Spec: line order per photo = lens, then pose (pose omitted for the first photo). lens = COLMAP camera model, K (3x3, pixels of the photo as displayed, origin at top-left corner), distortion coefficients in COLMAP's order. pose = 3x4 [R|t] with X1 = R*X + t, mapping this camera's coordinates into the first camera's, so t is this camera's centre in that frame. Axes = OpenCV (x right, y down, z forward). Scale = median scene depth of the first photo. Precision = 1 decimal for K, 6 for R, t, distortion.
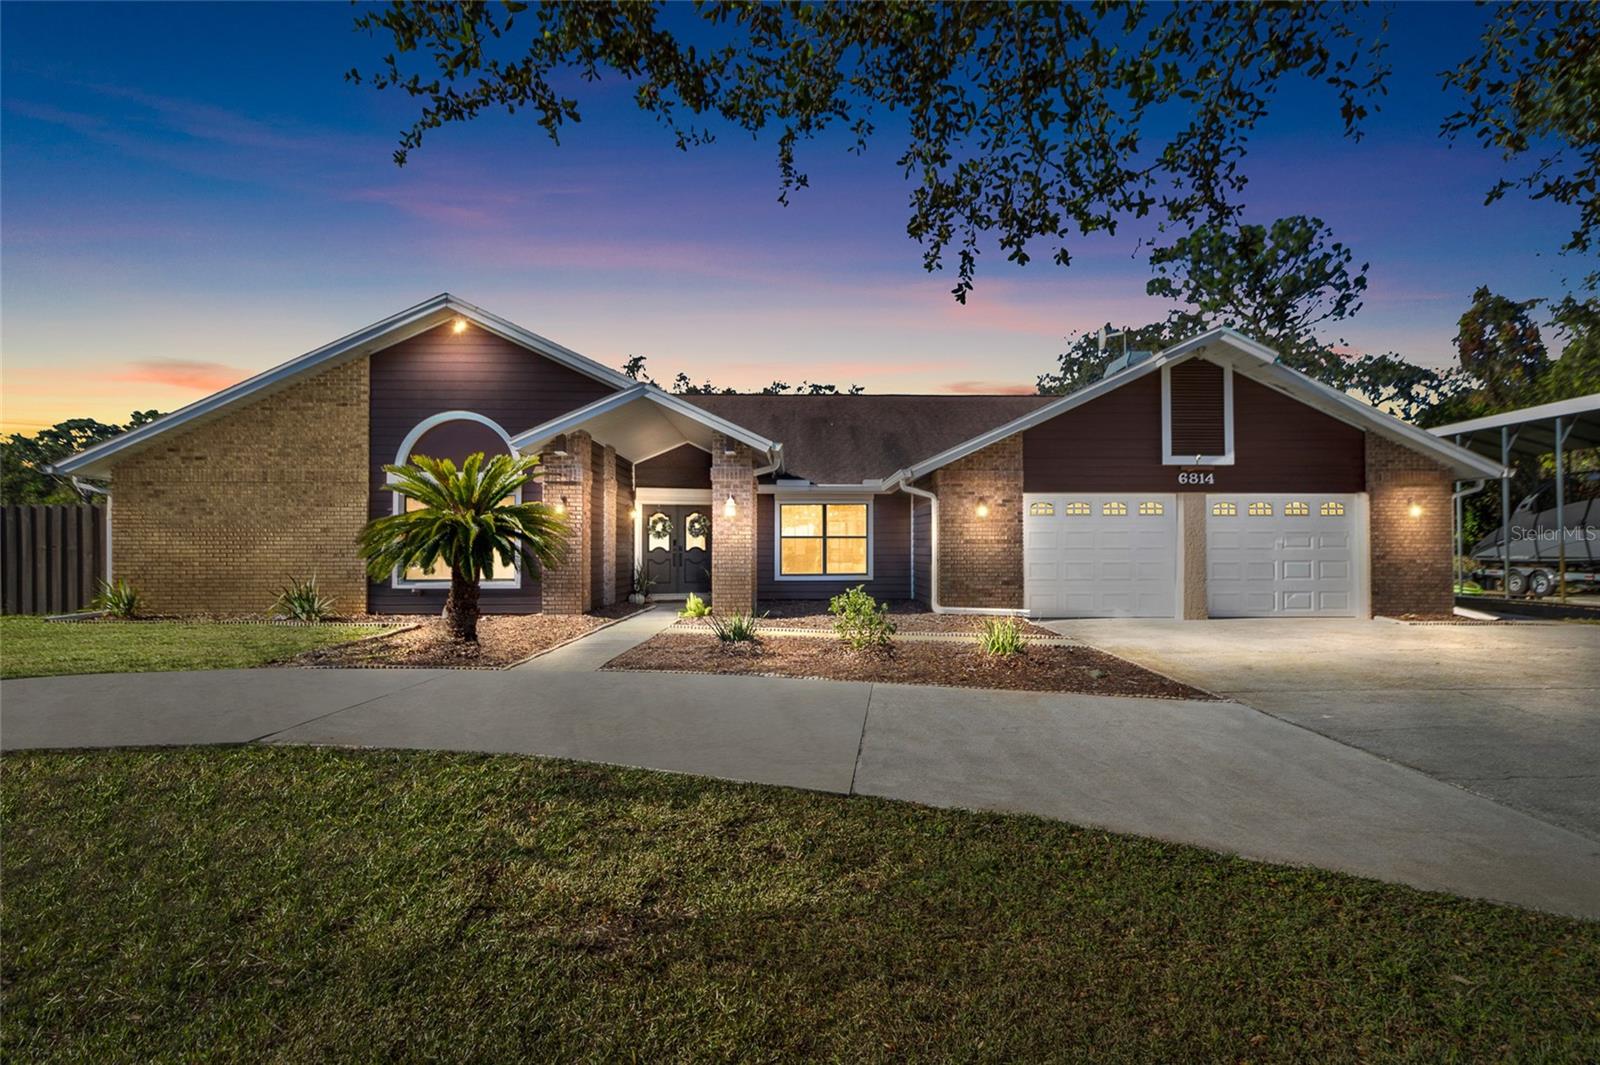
lens RADIAL K [[861.0, 0, 816.9], [0, 861.0, 543.7], [0, 0, 1]] dist [0.006271, 0.000425]
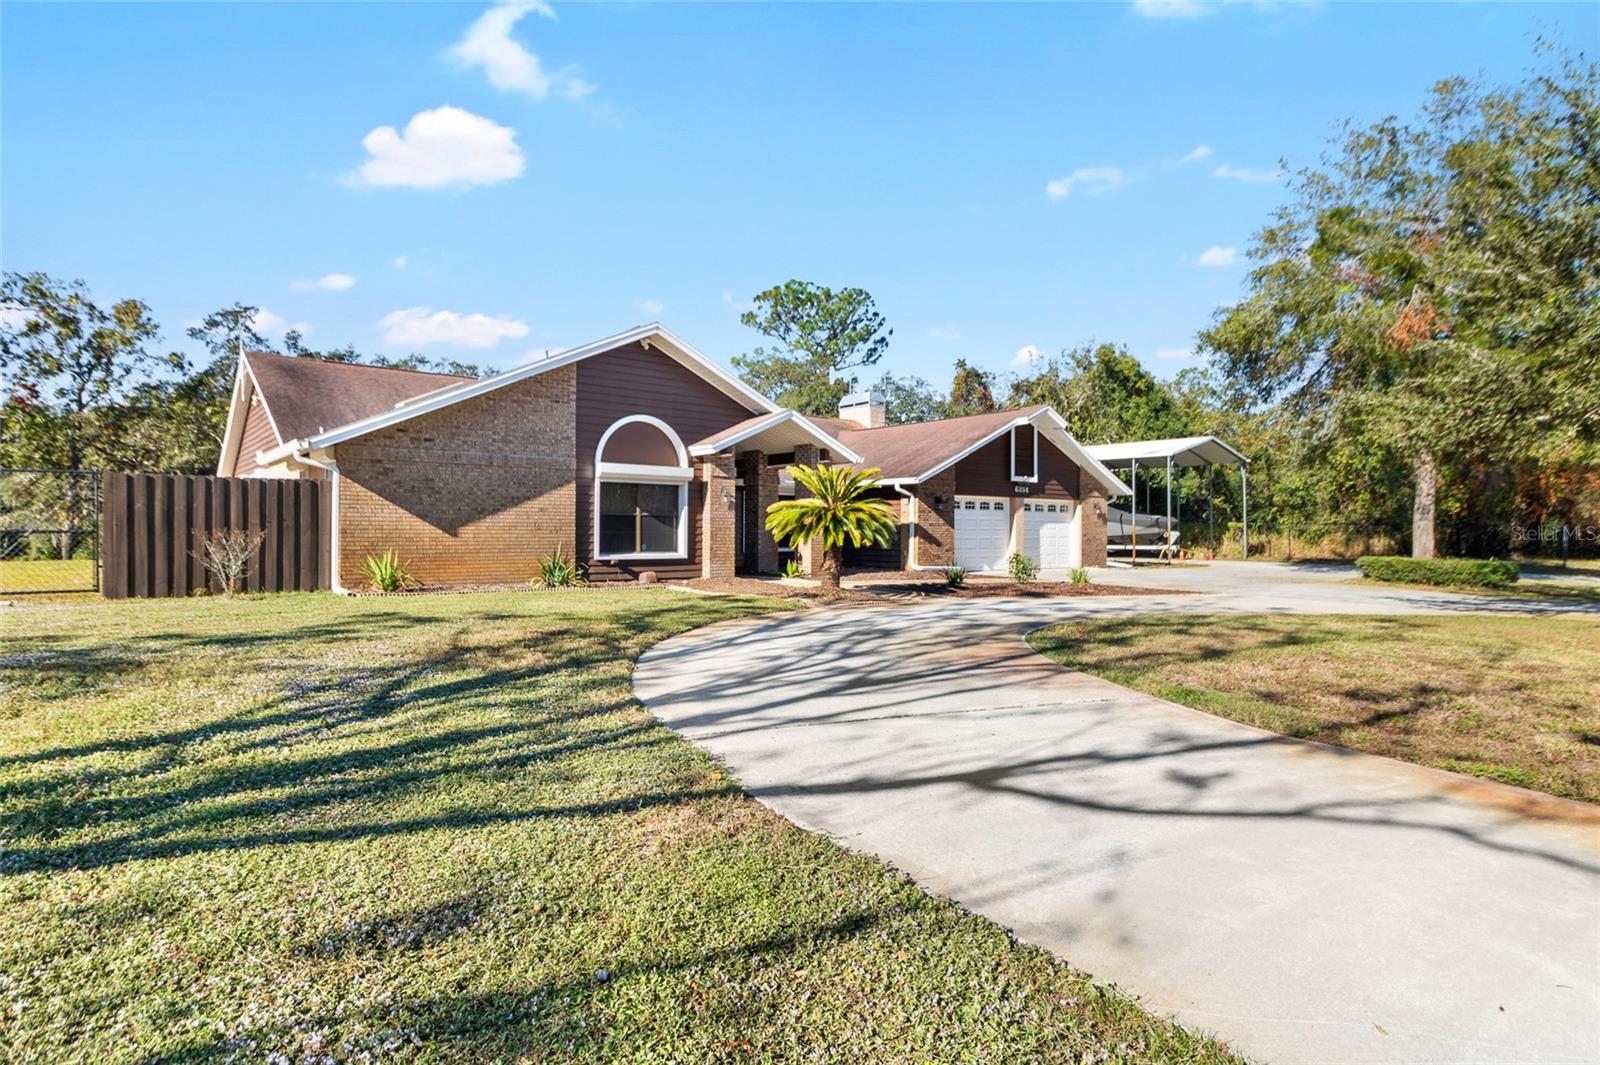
lens RADIAL K [[861.0, 0, 804.4], [0, 861.0, 531.9], [0, 0, 1]] dist [0.006271, 0.000425]
pose [[0.796441, 0.003653, 0.604705, -0.980155], [-0.008335, 0.999953, 0.004937, 0.004743], [-0.604658, -0.008972, 0.796435, -0.120759]]
